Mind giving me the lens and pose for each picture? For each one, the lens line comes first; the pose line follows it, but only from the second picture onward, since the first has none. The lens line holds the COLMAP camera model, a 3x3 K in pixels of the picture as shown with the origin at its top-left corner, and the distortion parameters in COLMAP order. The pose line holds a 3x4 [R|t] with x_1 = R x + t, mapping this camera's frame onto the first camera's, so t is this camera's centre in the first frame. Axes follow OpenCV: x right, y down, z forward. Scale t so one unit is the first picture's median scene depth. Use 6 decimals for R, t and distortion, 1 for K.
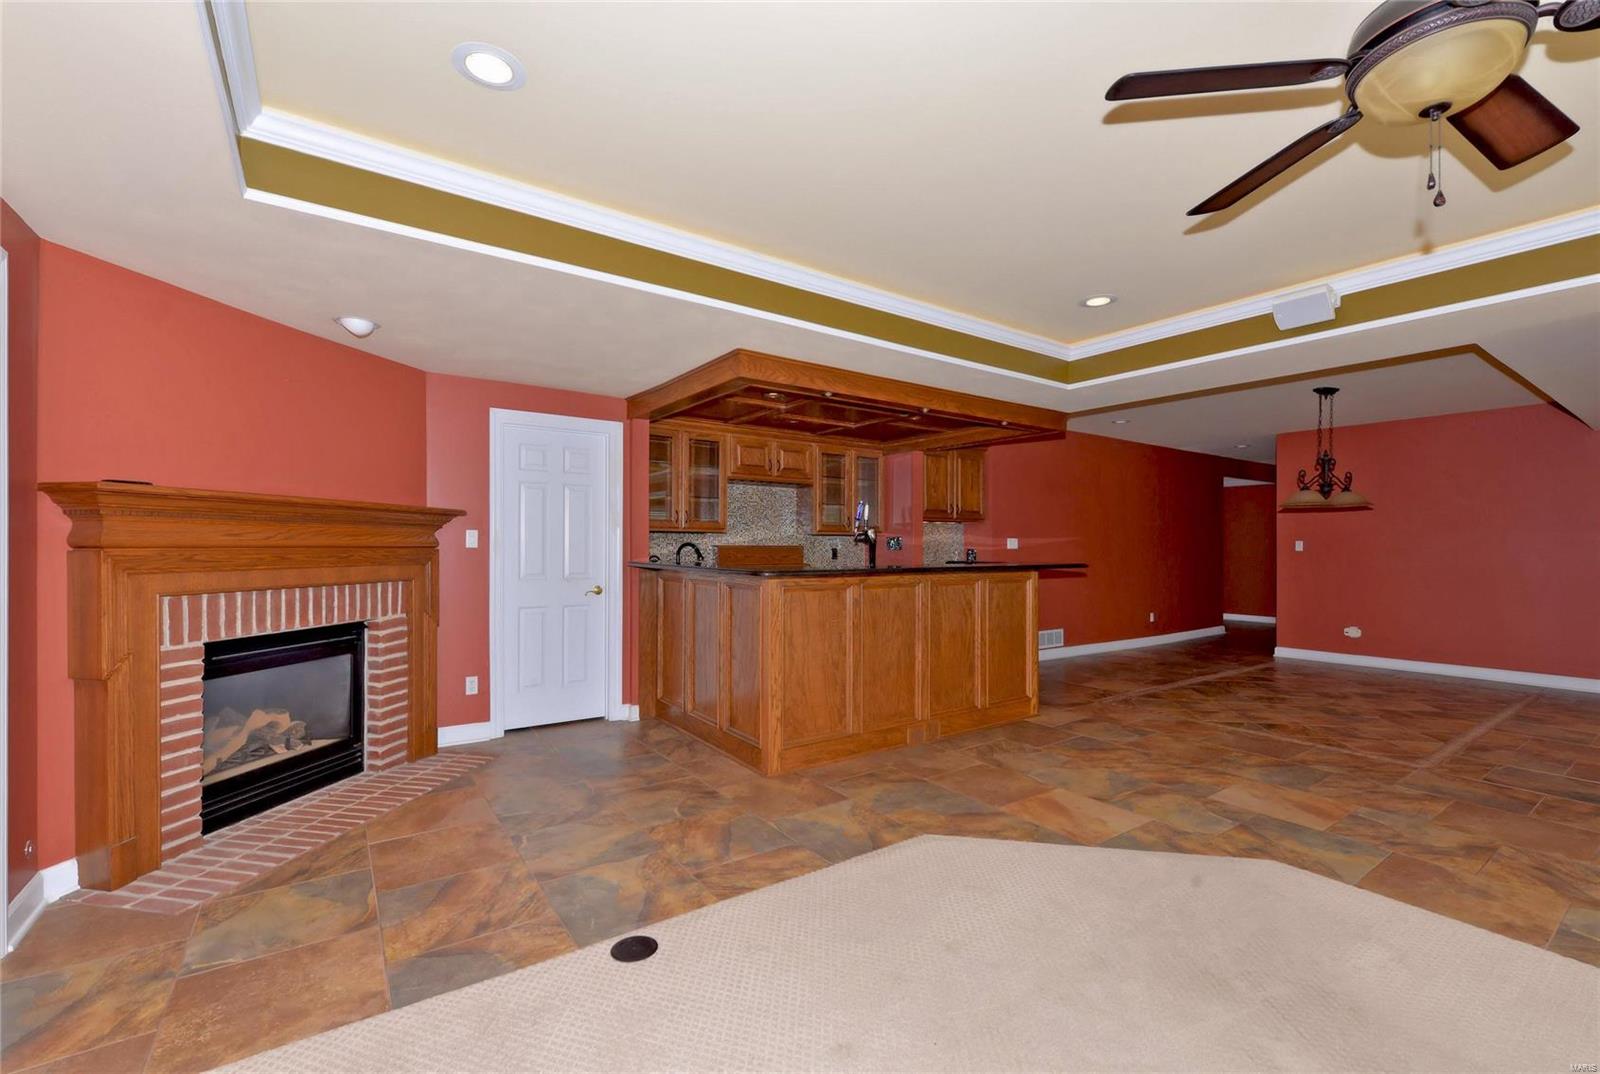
lens RADIAL K [[701.8, 0, 799.9], [0, 701.8, 542.8], [0, 0, 1]] dist [-0.000188, -0.000027]
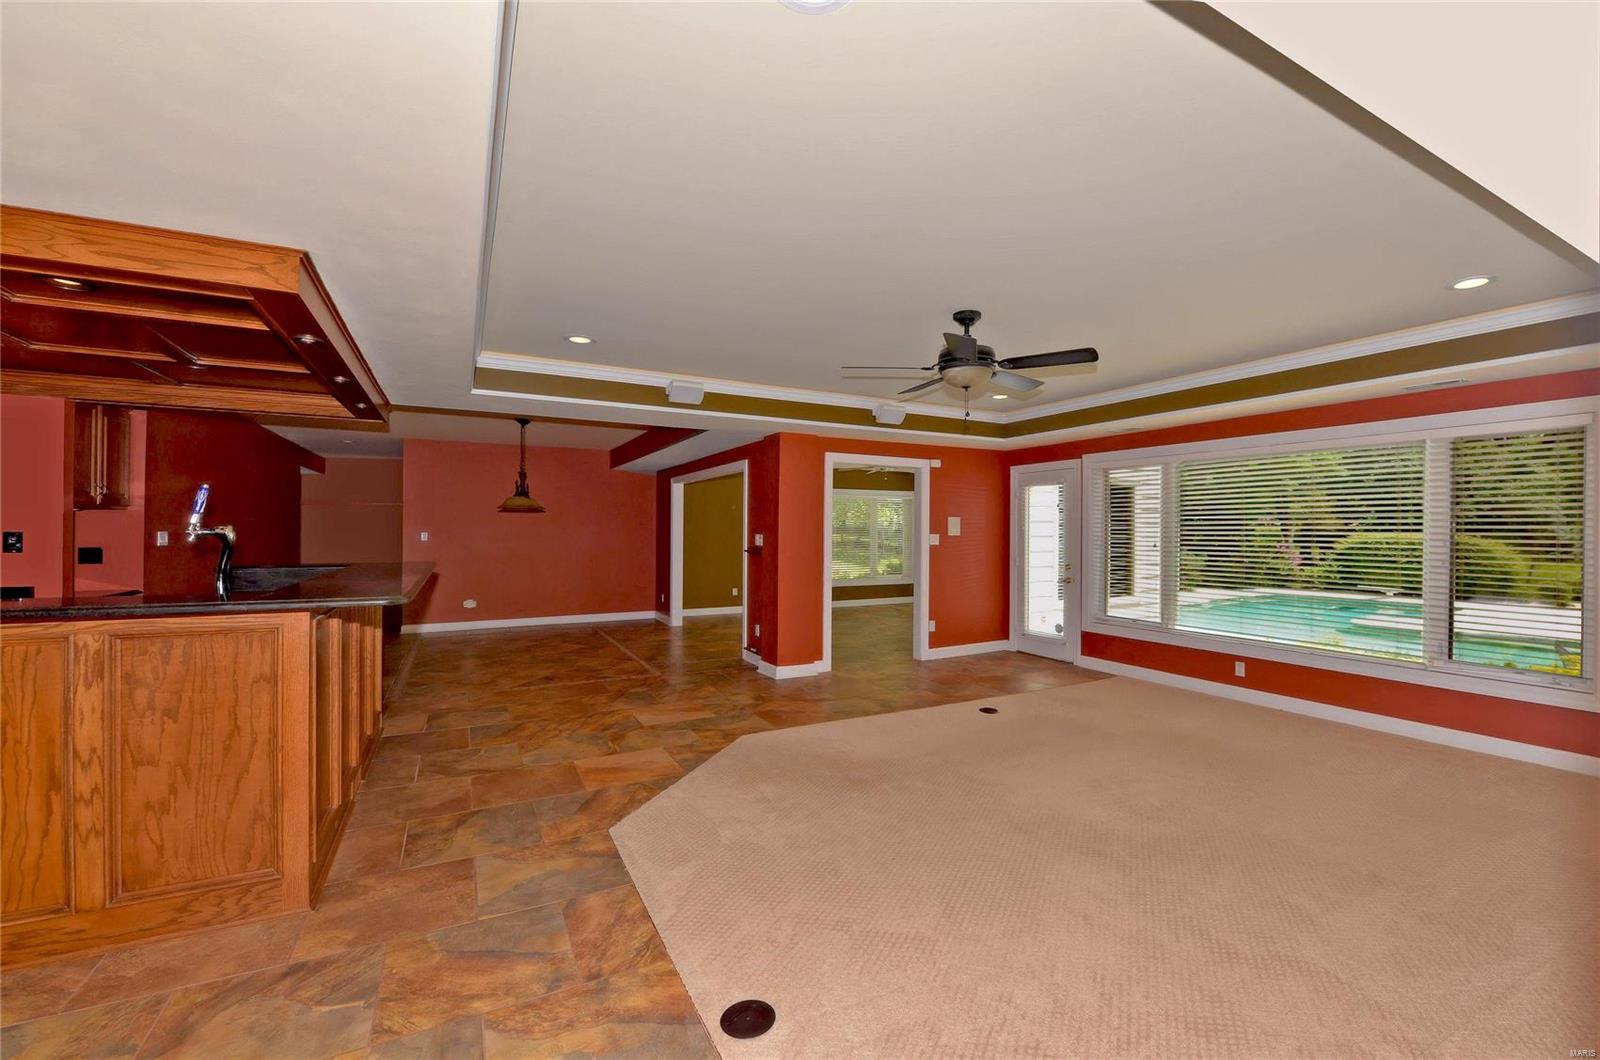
lens RADIAL K [[651.2, 0, 800.5], [0, 651.2, 526.2], [0, 0, 1]] dist [-0.014912, -0.000337]
pose [[0.149486, -0.001387, 0.988763, -0.645207], [0.001160, 0.999999, 0.001228, -0.033421], [-0.988763, 0.000963, 0.149487, 0.501921]]
